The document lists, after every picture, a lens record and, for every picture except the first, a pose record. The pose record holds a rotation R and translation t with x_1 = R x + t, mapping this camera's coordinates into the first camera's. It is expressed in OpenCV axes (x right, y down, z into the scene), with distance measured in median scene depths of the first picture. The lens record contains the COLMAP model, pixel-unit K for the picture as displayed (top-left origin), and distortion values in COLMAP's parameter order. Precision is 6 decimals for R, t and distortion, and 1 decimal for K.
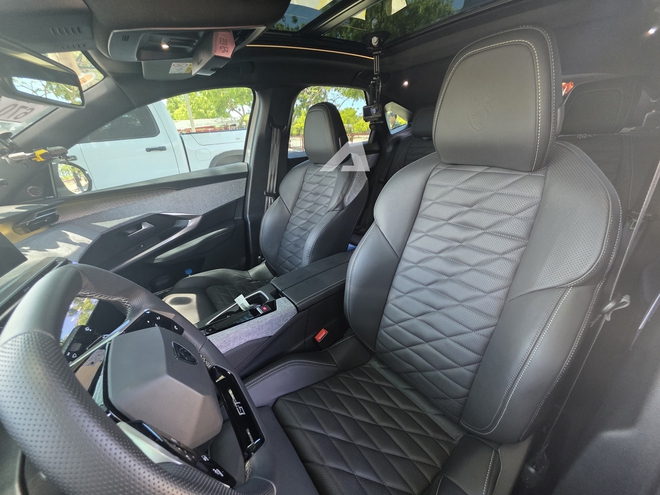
lens RADIAL K [[259.8, 0, 325.8], [0, 259.8, 248.1], [0, 0, 1]] dist [0.009679, 0.000143]
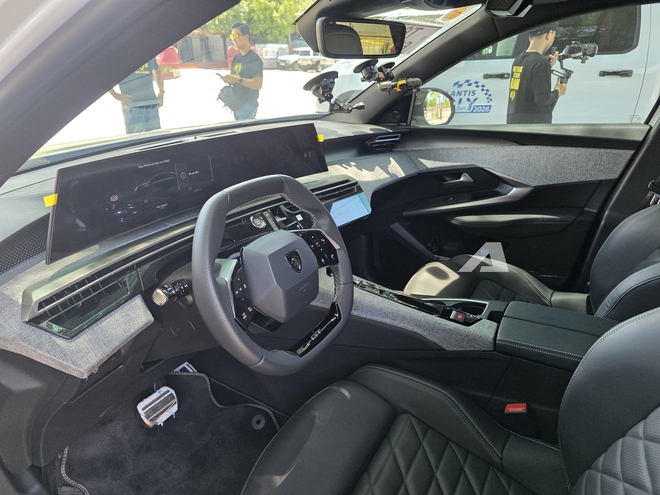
lens RADIAL K [[447.3, 0, 336.5], [0, 447.3, 252.6], [0, 0, 1]] dist [0.026539, -0.019061]
pose [[0.413738, 0.416433, -0.809570, 0.415165], [-0.390744, 0.884406, 0.255235, -0.088232], [0.822277, 0.210735, 0.528631, -0.019740]]
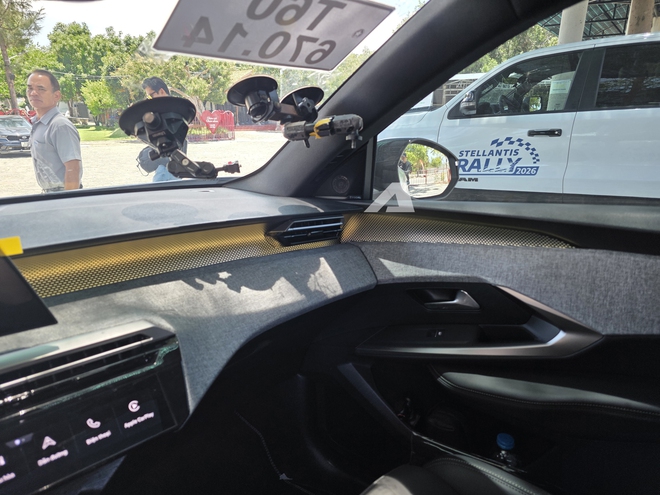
lens RADIAL K [[447.3, 0, 327.6], [0, 447.3, 250.9], [0, 0, 1]] dist [0.026539, -0.019061]
pose [[0.293794, 0.321169, -0.900297, -0.124761], [-0.399527, 0.896904, 0.189581, -0.229222], [0.868368, 0.303995, 0.391821, 0.544390]]
